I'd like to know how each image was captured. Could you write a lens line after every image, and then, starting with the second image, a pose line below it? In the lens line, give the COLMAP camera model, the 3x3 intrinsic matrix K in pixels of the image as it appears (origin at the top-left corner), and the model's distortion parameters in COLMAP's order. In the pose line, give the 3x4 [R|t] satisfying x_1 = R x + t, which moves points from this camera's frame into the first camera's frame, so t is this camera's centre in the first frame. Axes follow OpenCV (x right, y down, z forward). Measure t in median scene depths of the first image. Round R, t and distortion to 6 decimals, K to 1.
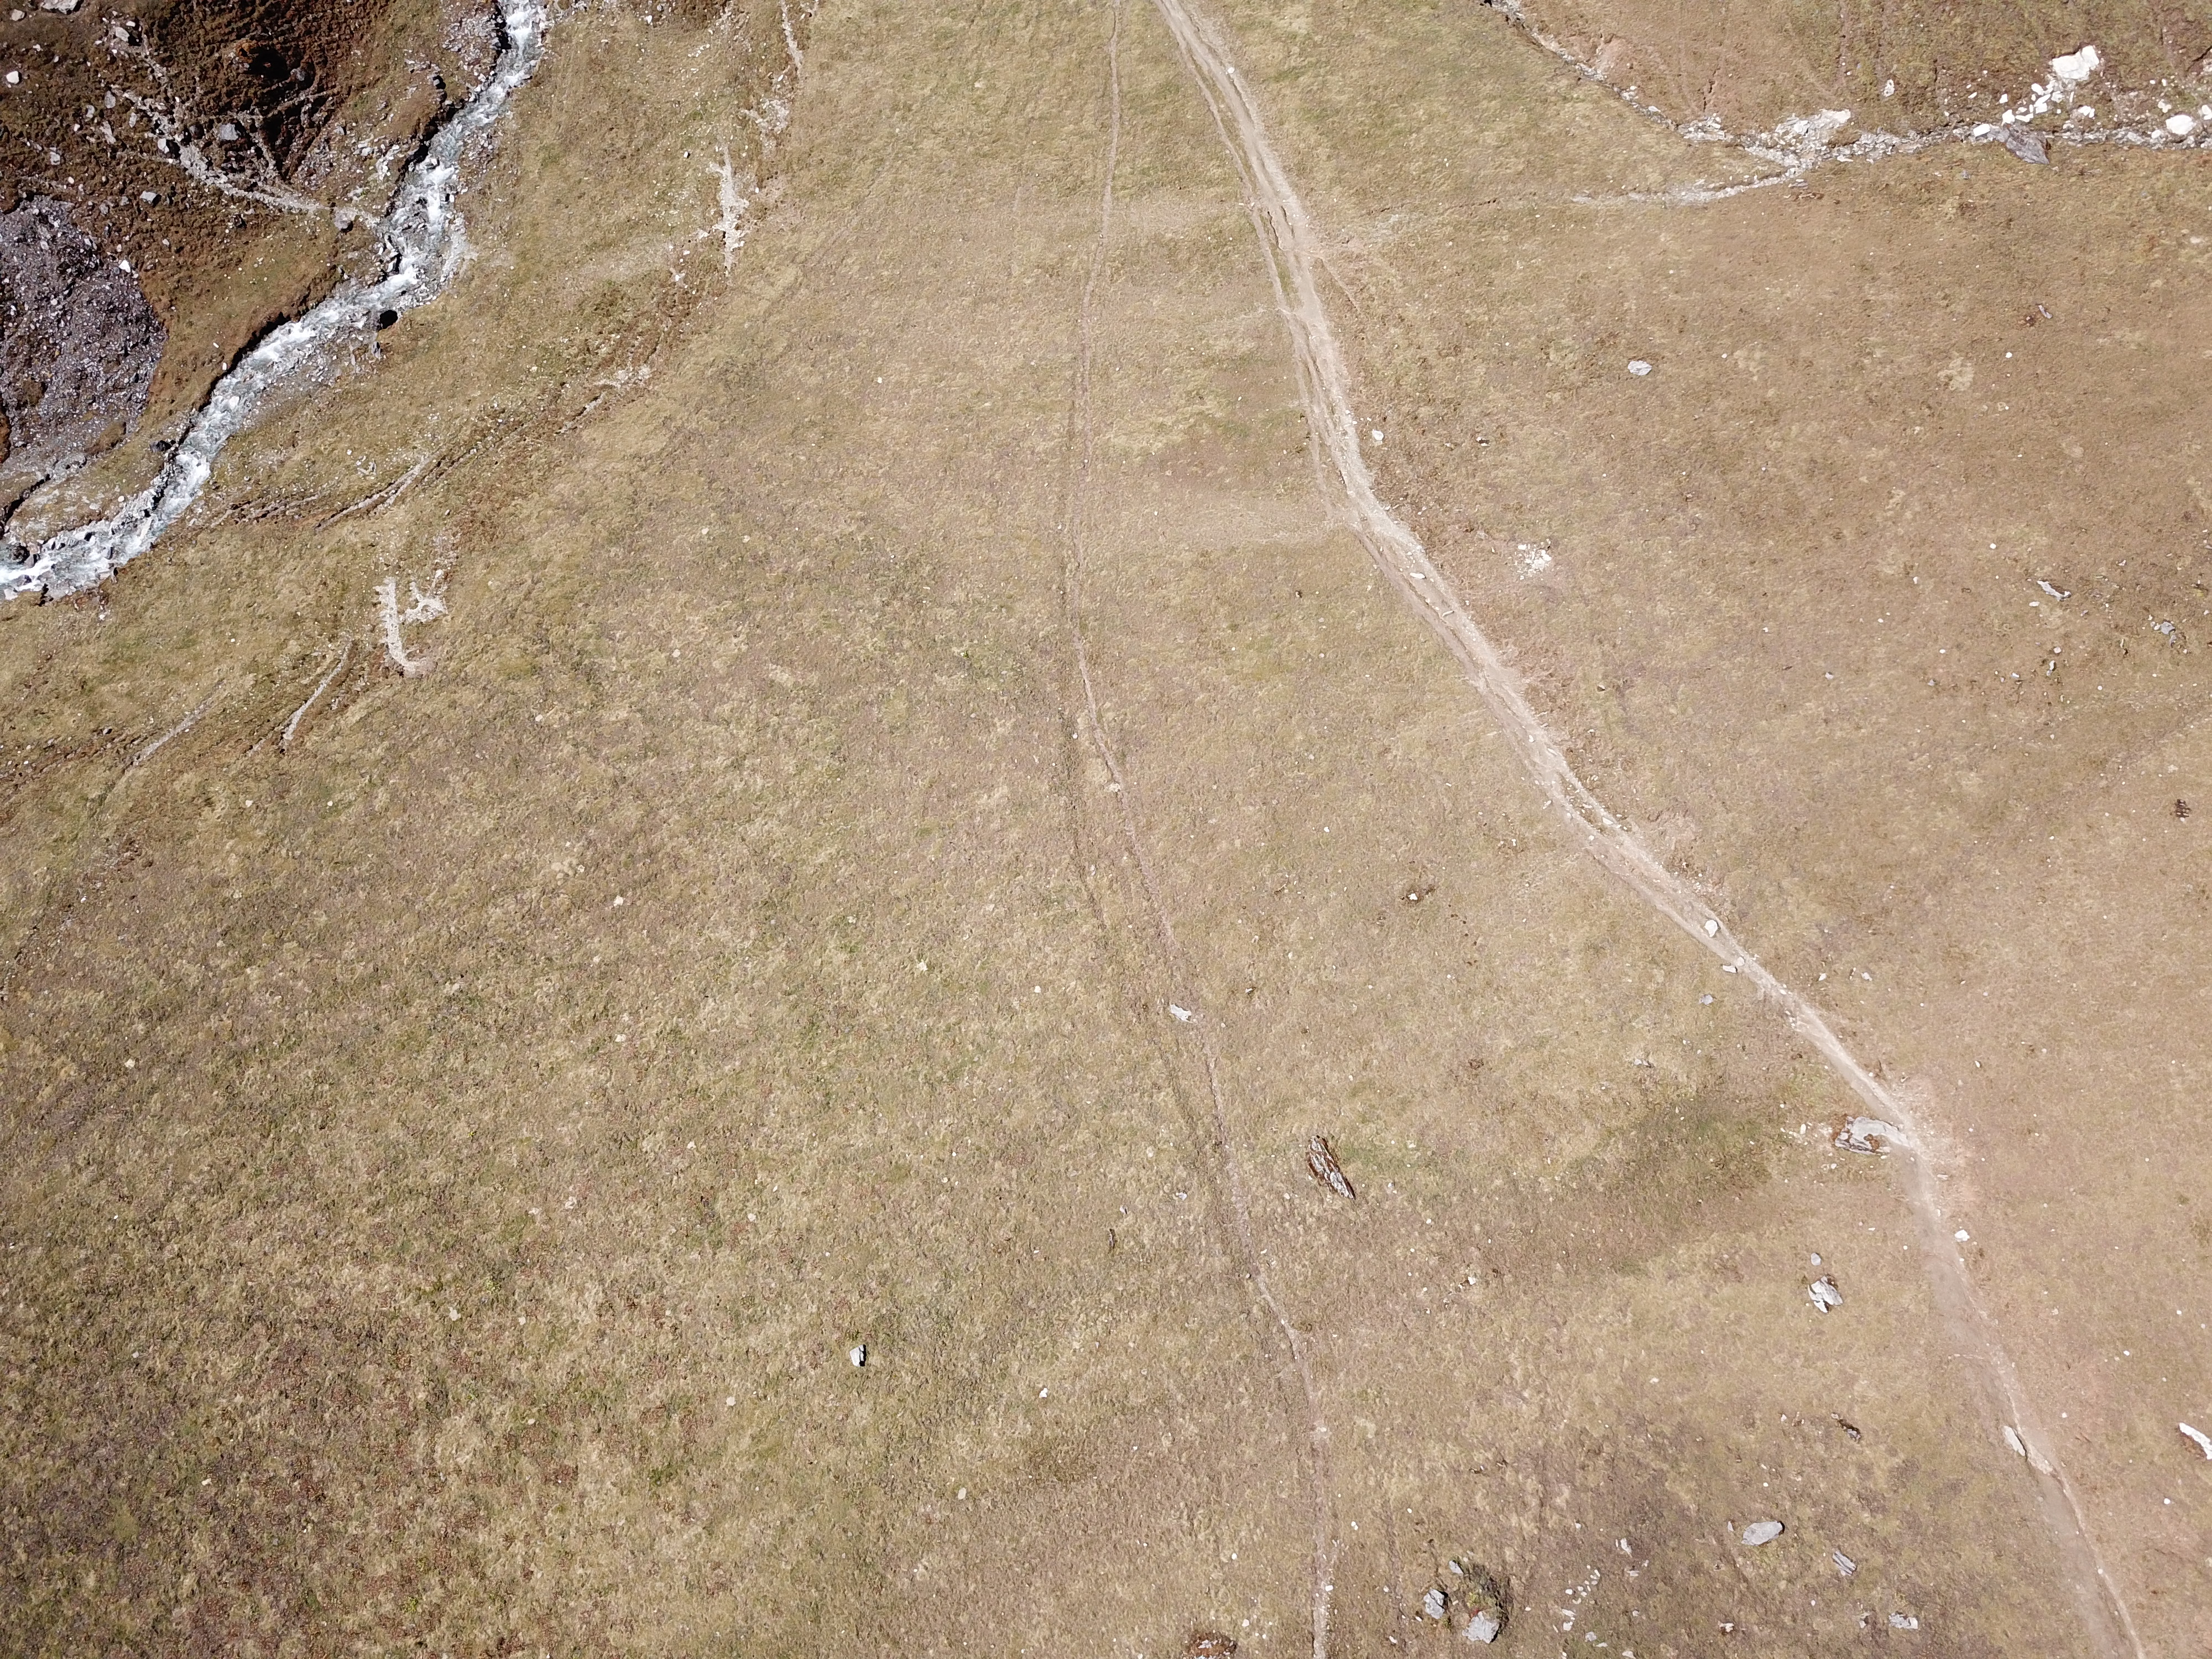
lens RADIAL K [[1691.0, 0, 1115.3], [0, 1691.0, 822.1], [0, 0, 1]] dist [0.003580, 0.003290]
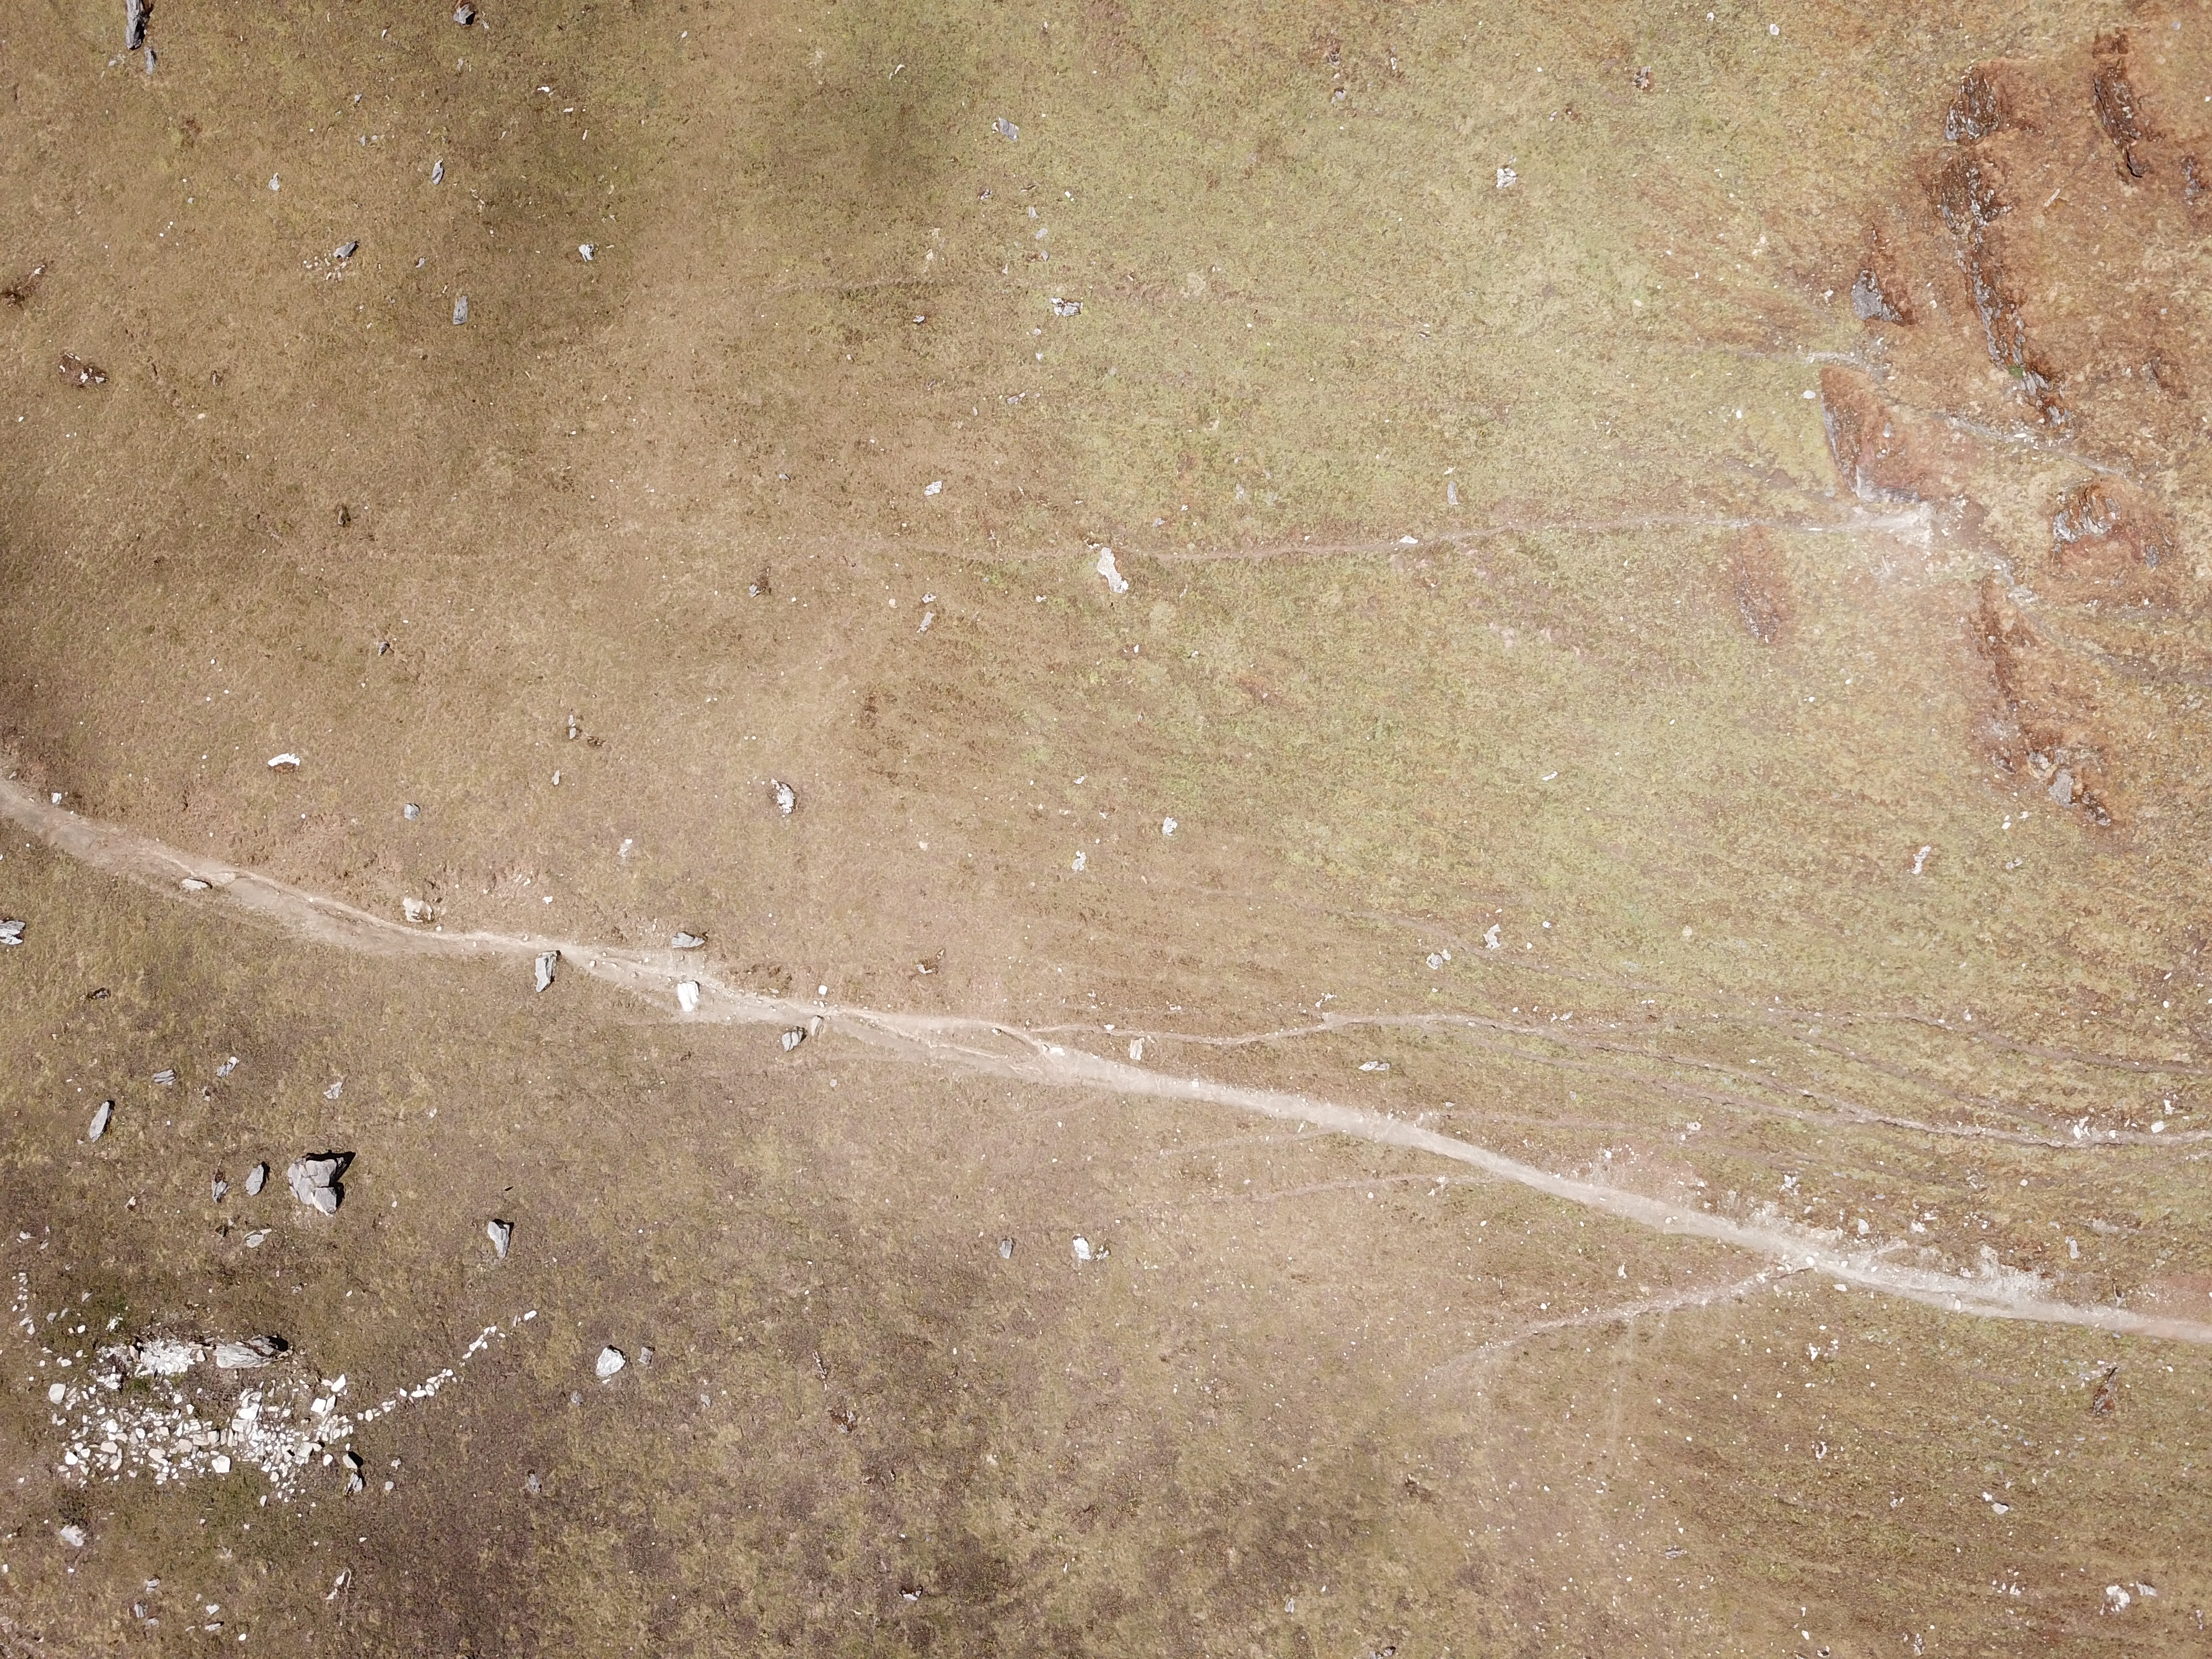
lens RADIAL K [[1691.9, 0, 1112.9], [0, 1691.9, 822.4], [0, 0, 1]] dist [0.000723, 0.007512]
pose [[0.559288, -0.760600, 0.329674, 0.441965], [0.757598, 0.630414, 0.169188, 0.503672], [-0.336516, 0.155135, 0.928811, -0.192283]]
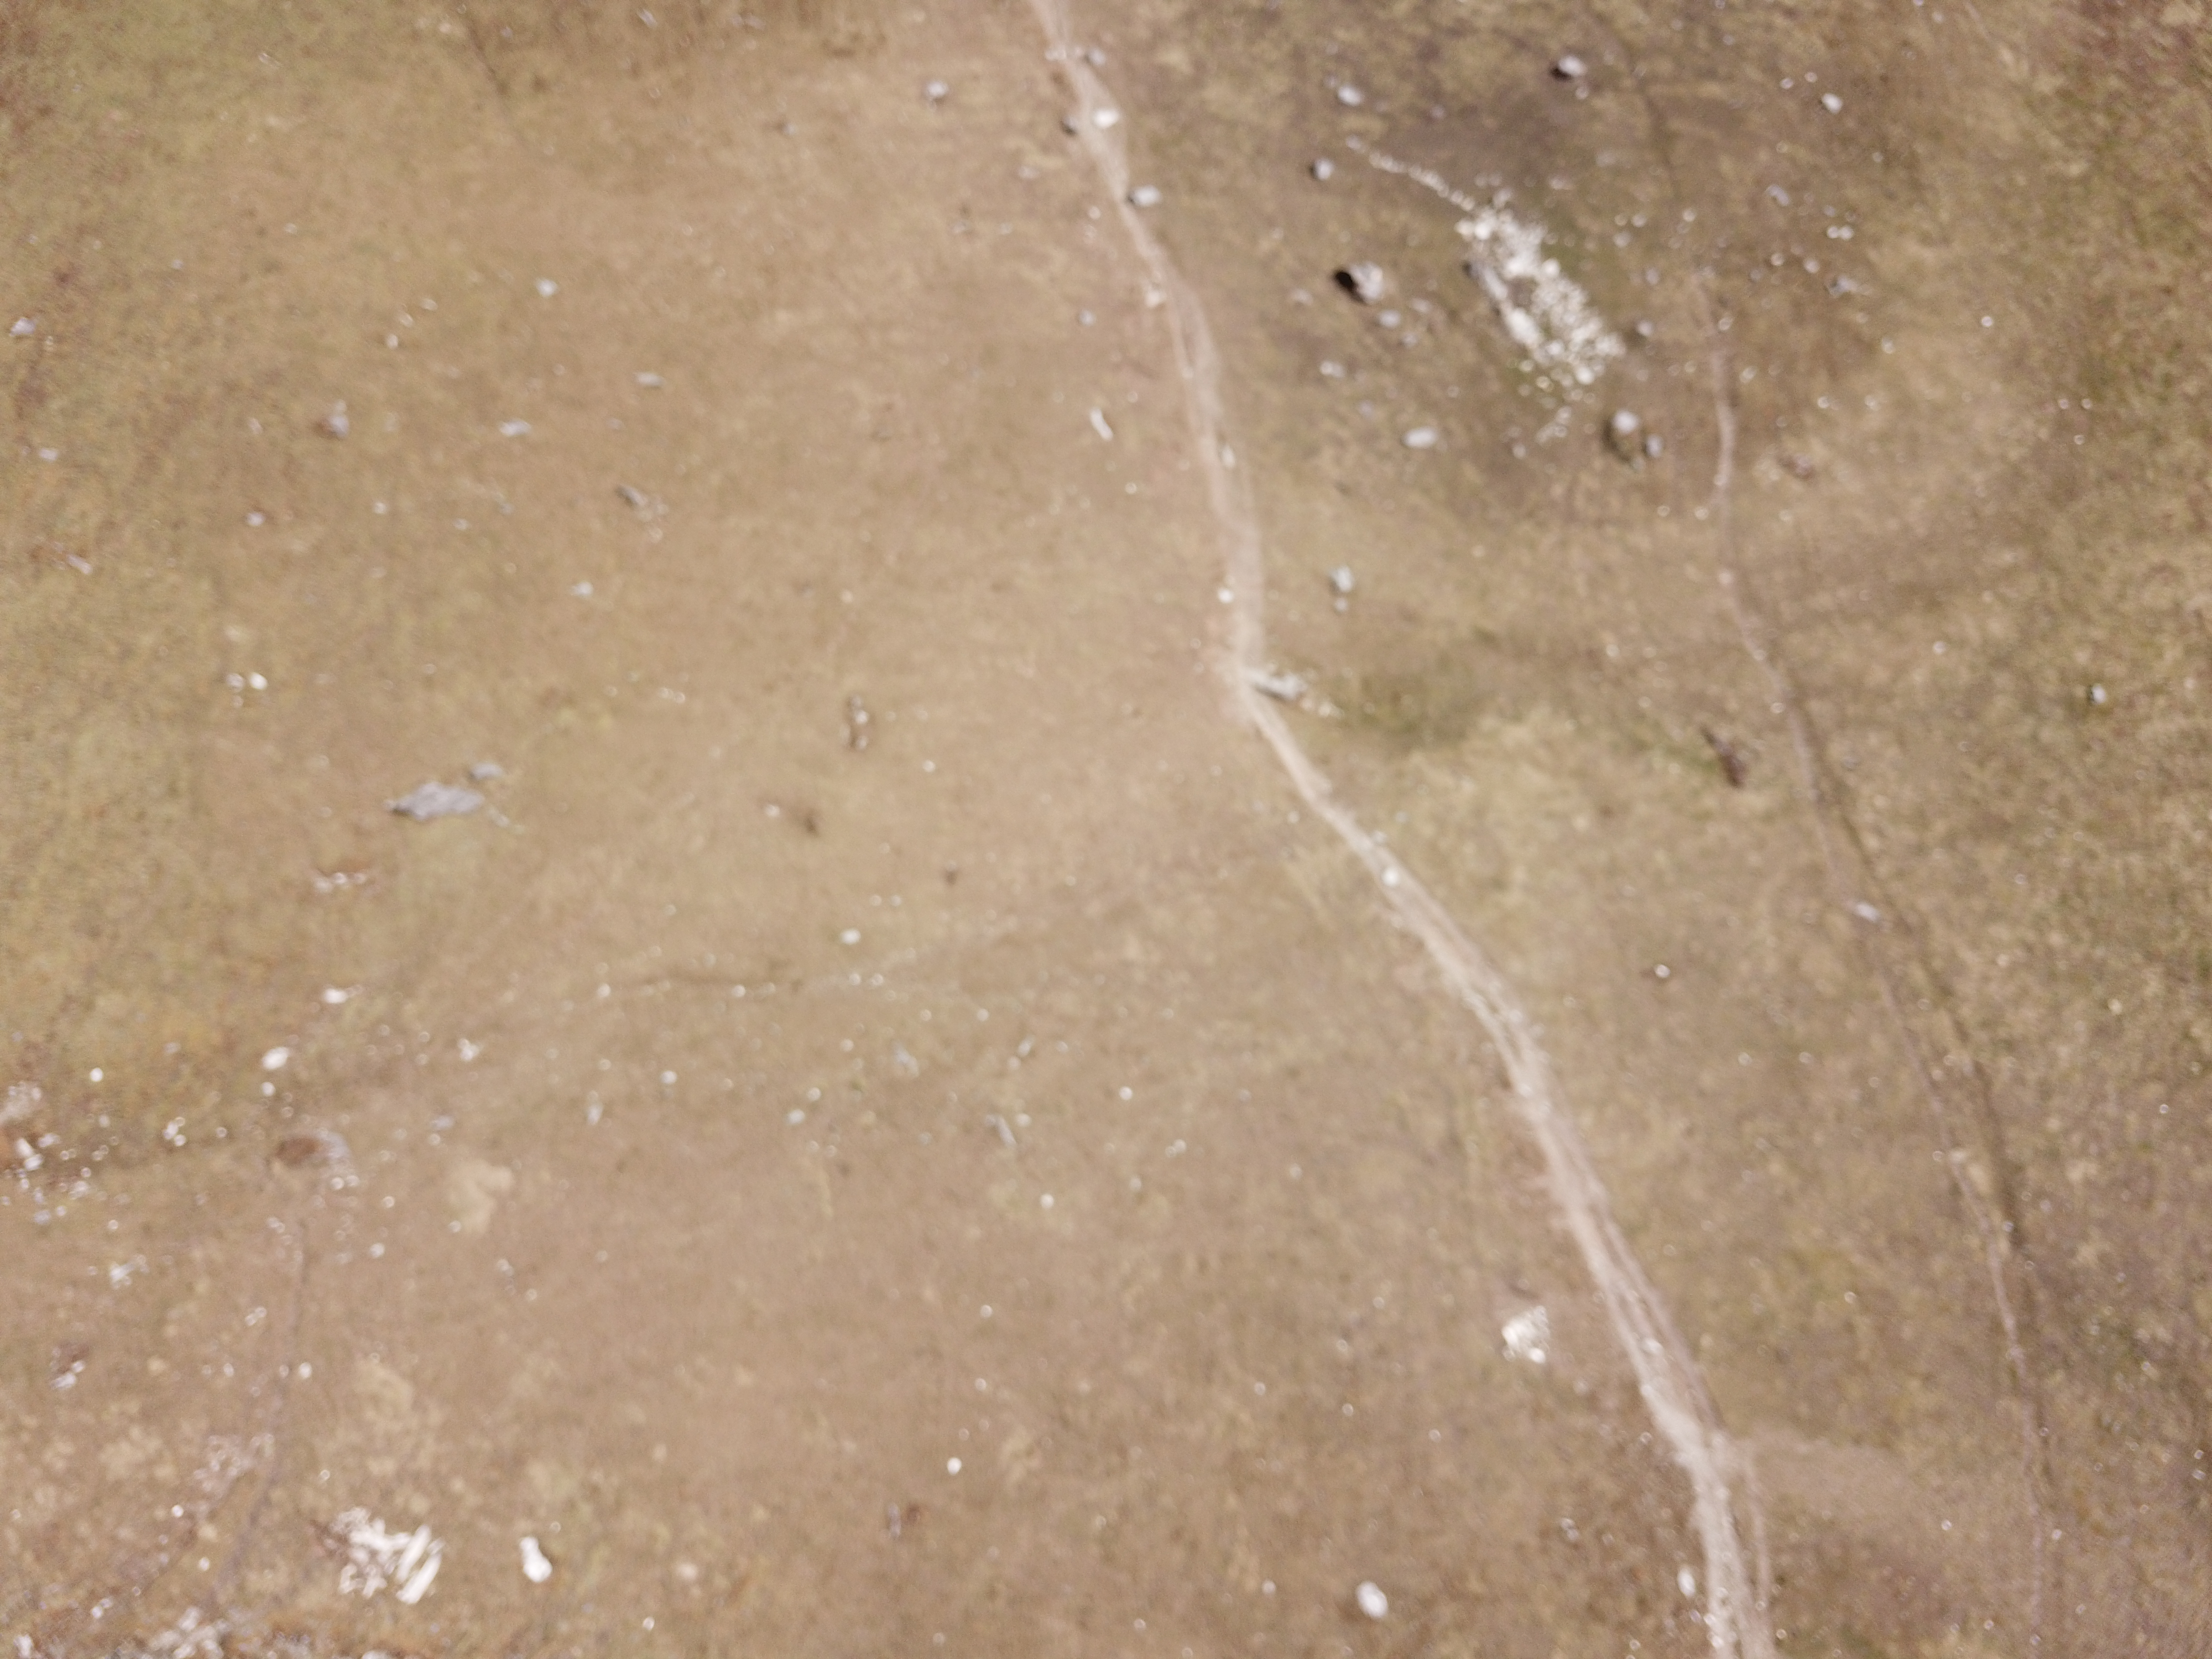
lens RADIAL K [[1708.0, 0, 1097.1], [0, 1708.0, 831.8], [0, 0, 1]] dist [-0.036934, 0.032317]
pose [[-0.995187, -0.093891, 0.028051, 0.468719], [0.085545, -0.692807, 0.716031, -0.614063], [-0.047796, 0.714985, 0.697504, 0.269093]]
